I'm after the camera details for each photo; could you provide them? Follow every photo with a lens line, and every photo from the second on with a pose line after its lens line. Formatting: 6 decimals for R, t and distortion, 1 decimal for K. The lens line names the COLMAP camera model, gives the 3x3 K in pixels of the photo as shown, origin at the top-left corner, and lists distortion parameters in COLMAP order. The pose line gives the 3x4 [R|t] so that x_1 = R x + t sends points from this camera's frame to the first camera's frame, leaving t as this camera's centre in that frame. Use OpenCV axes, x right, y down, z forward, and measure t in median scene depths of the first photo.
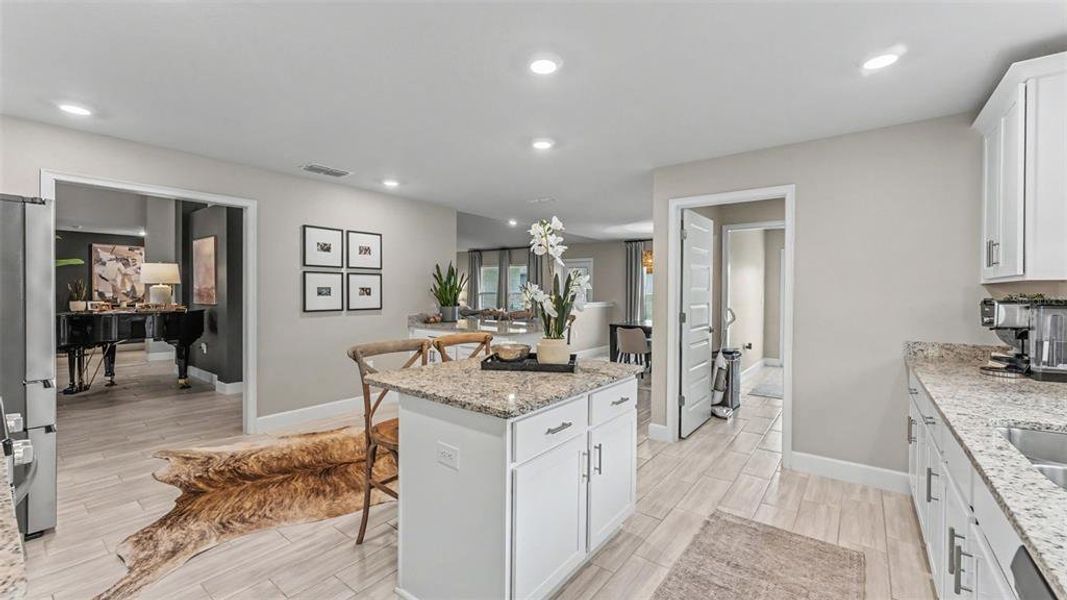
lens RADIAL K [[433.0, 0, 541.0], [0, 433.0, 296.2], [0, 0, 1]] dist [0.000747, -0.000267]
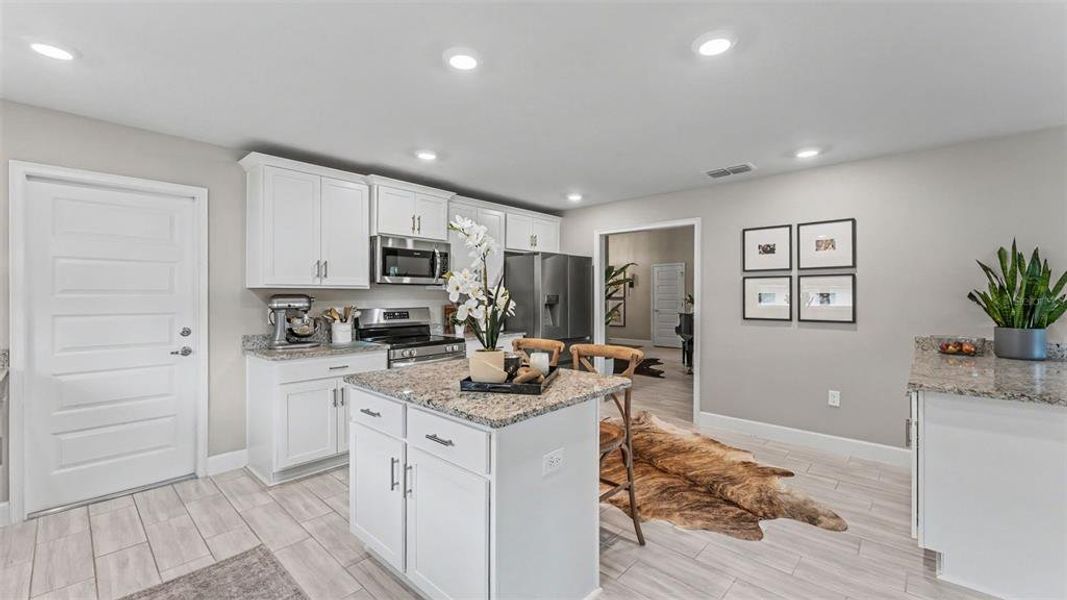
lens RADIAL K [[433.0, 0, 527.2], [0, 433.0, 294.0], [0, 0, 1]] dist [0.000747, -0.000267]
pose [[-0.119462, -0.011660, -0.992770, 0.468431], [-0.015615, 0.999829, -0.009864, -0.002876], [0.992716, 0.014324, -0.119624, 0.635249]]
